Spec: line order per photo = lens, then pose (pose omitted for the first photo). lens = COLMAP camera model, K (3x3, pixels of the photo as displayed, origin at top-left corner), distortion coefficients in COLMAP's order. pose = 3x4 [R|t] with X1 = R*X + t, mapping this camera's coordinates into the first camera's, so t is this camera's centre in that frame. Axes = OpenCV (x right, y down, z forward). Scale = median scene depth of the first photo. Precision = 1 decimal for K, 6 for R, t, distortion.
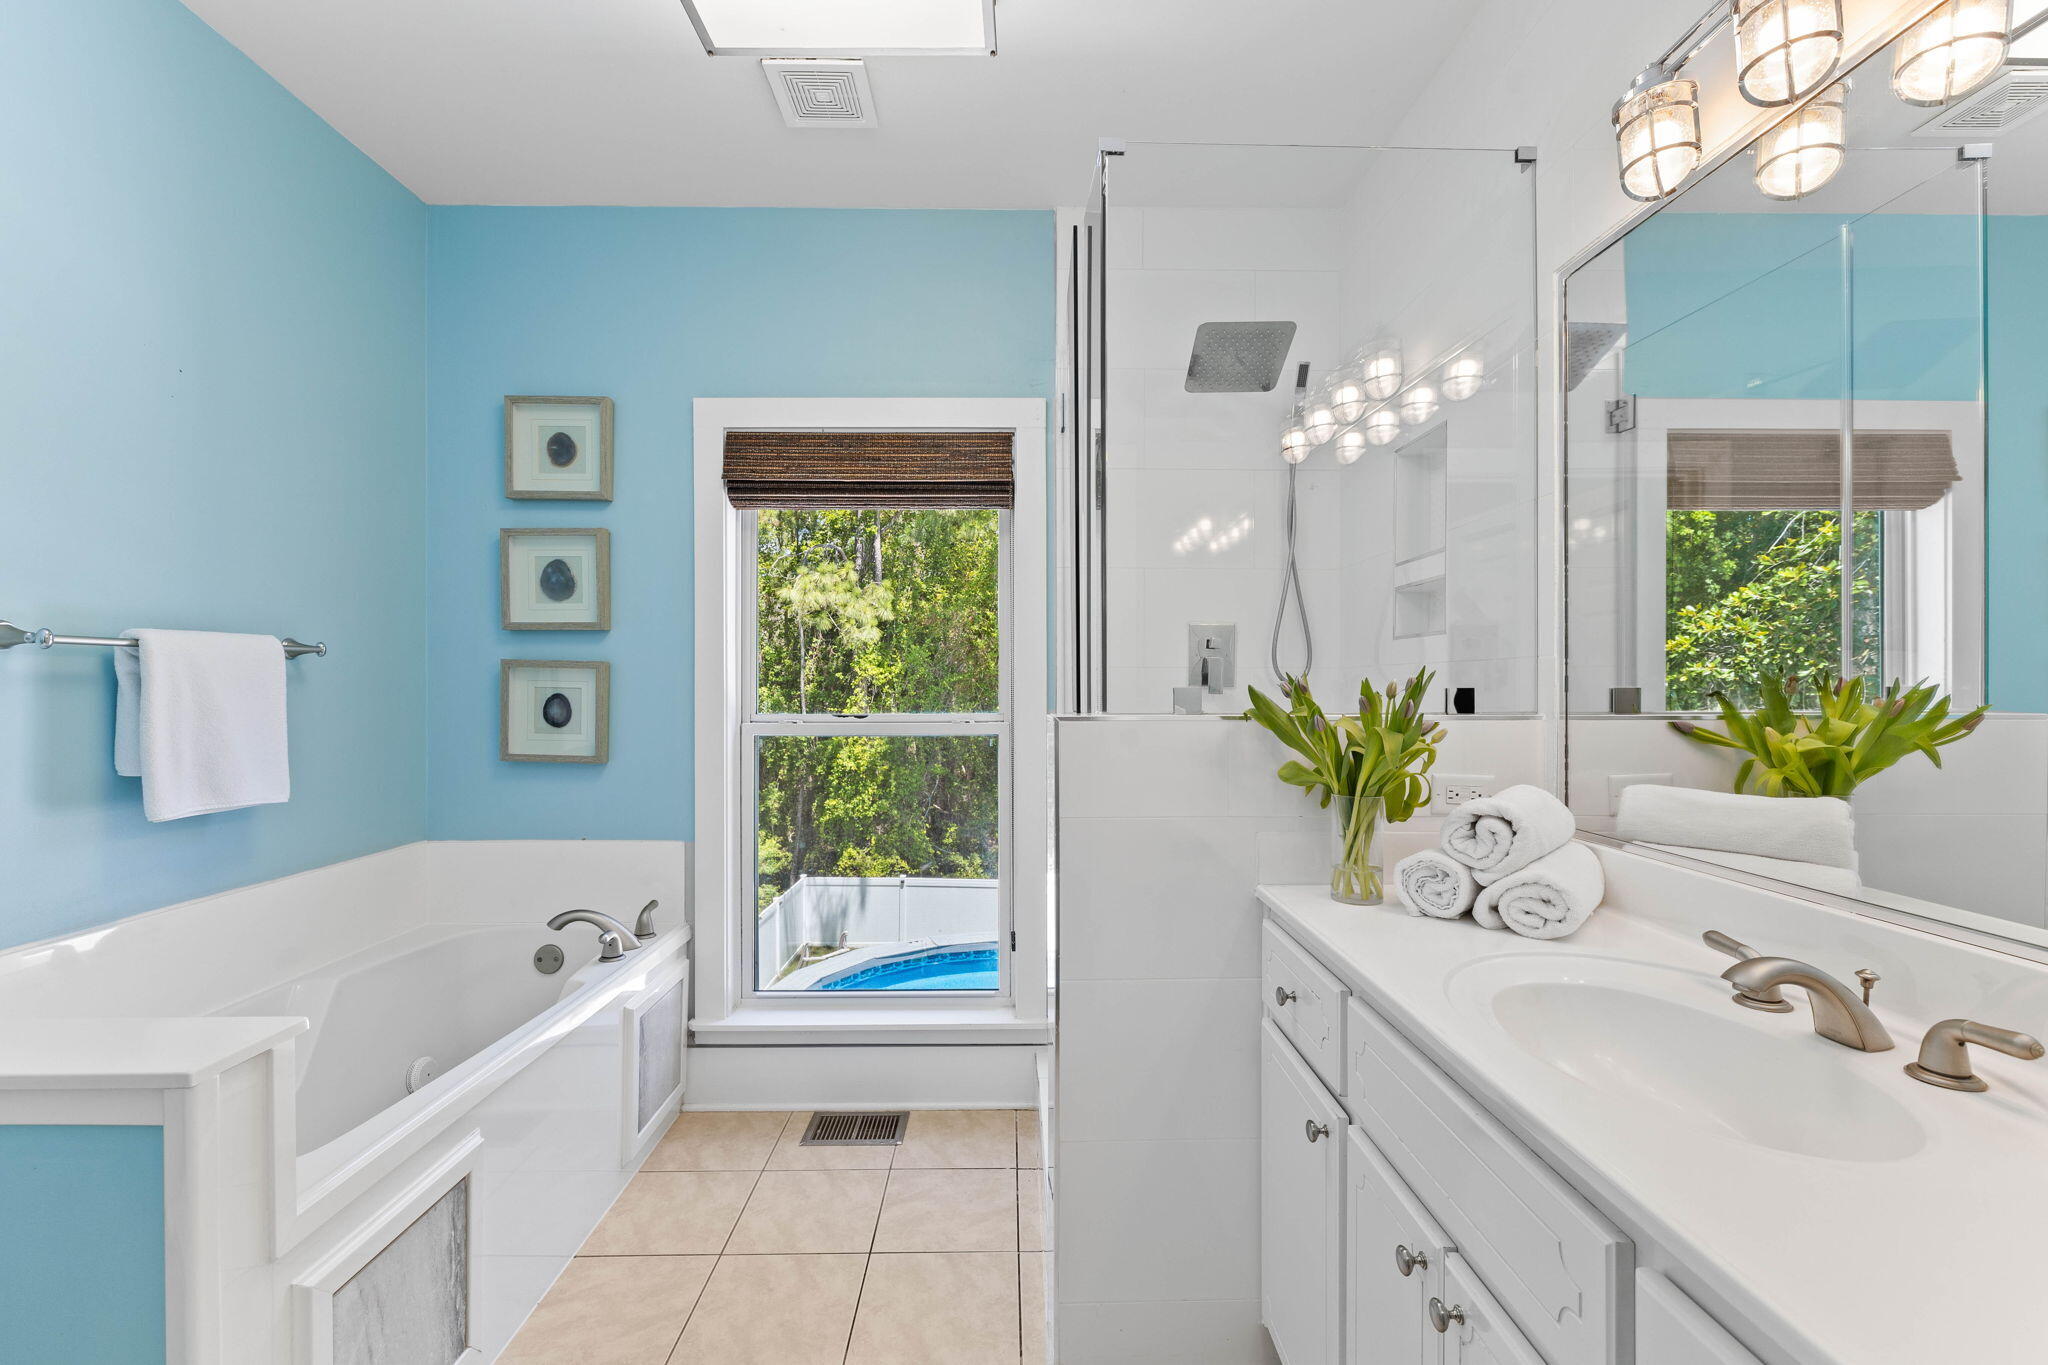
lens RADIAL K [[864.8, 0, 1022.5], [0, 864.8, 689.8], [0, 0, 1]] dist [0.000620, 0.001357]
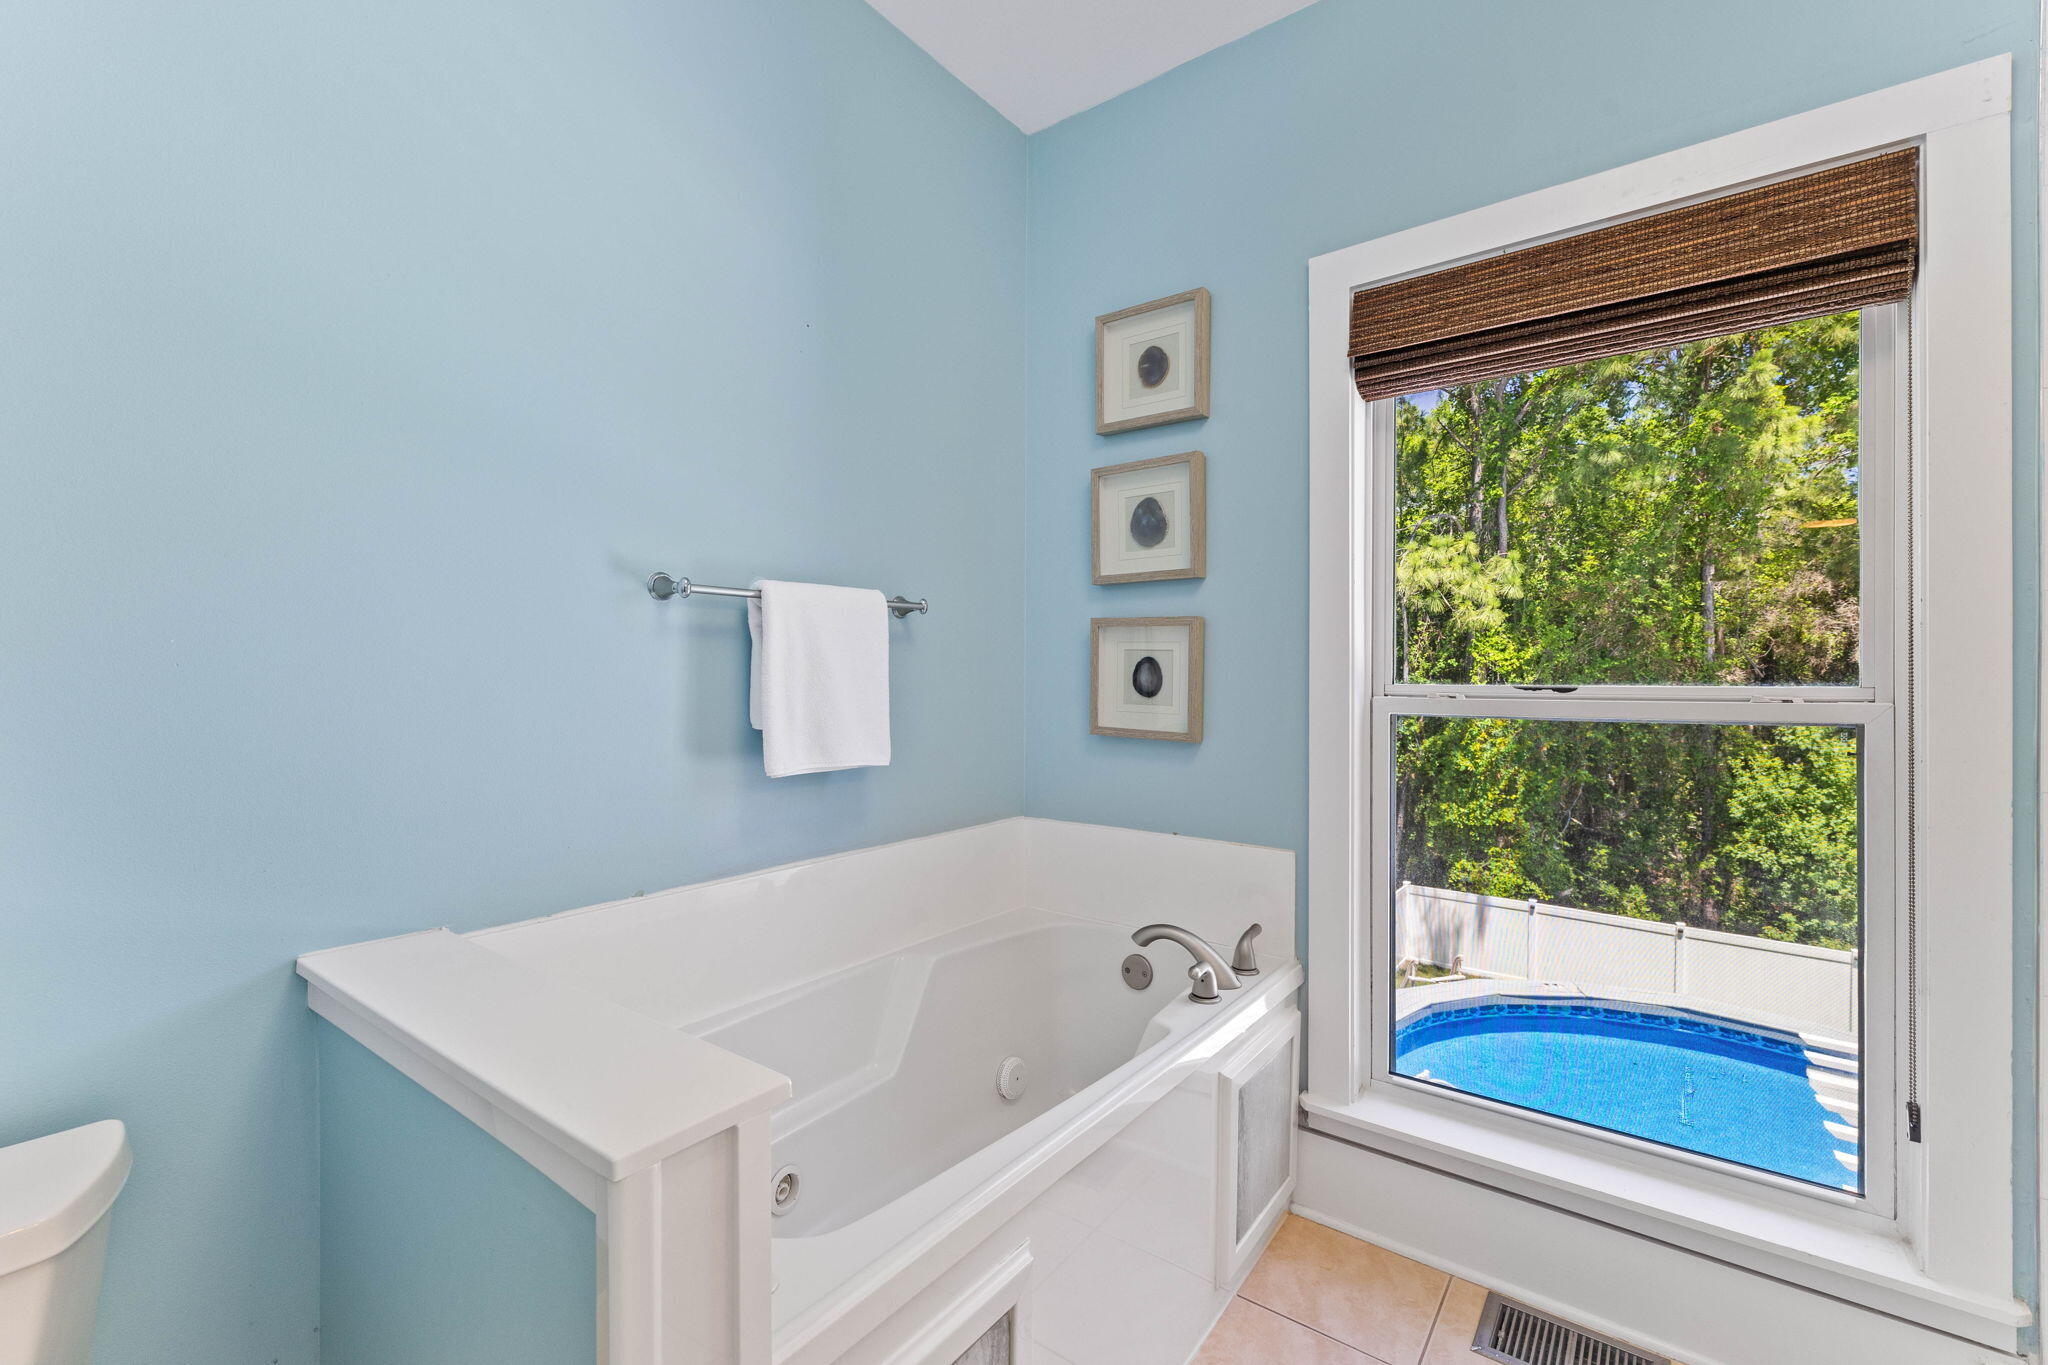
lens RADIAL K [[864.8, 0, 1027.5], [0, 864.8, 675.4], [0, 0, 1]] dist [0.000620, 0.001357]
pose [[0.792228, 0.000124, -0.610225, -0.118213], [-0.004660, 0.999972, -0.005847, 0.027440], [0.610207, 0.007476, 0.792207, 0.264933]]
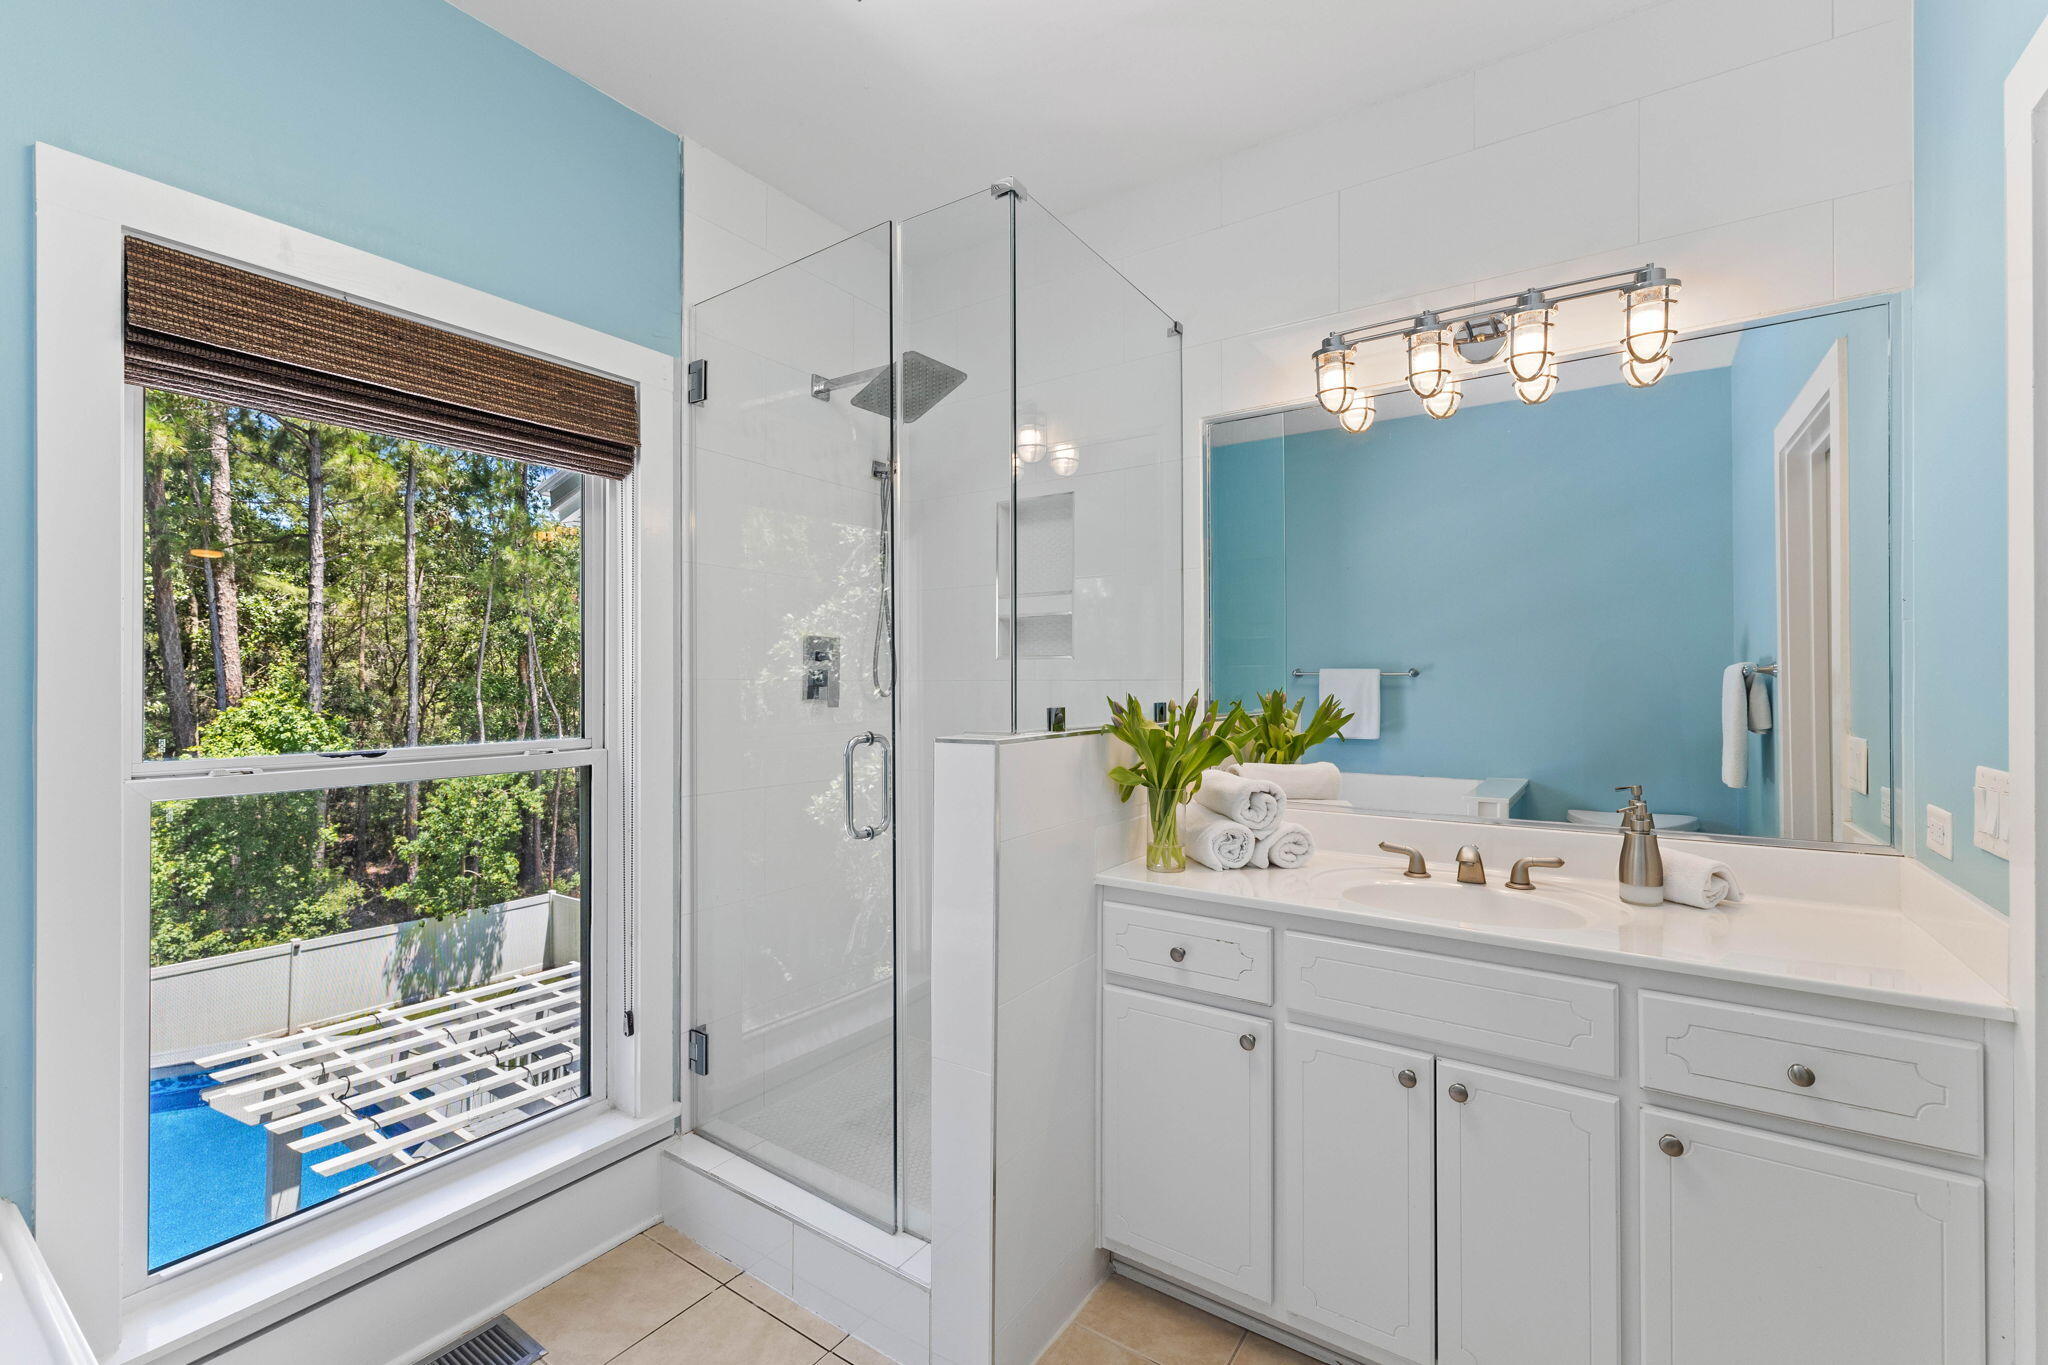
lens RADIAL K [[864.8, 0, 1028.6], [0, 864.8, 671.9], [0, 0, 1]] dist [0.000620, 0.001357]
pose [[0.571699, 0.006185, 0.820440, -0.465583], [0.002960, 0.999950, -0.009601, -0.024379], [-0.820458, 0.007917, 0.571652, 0.246581]]
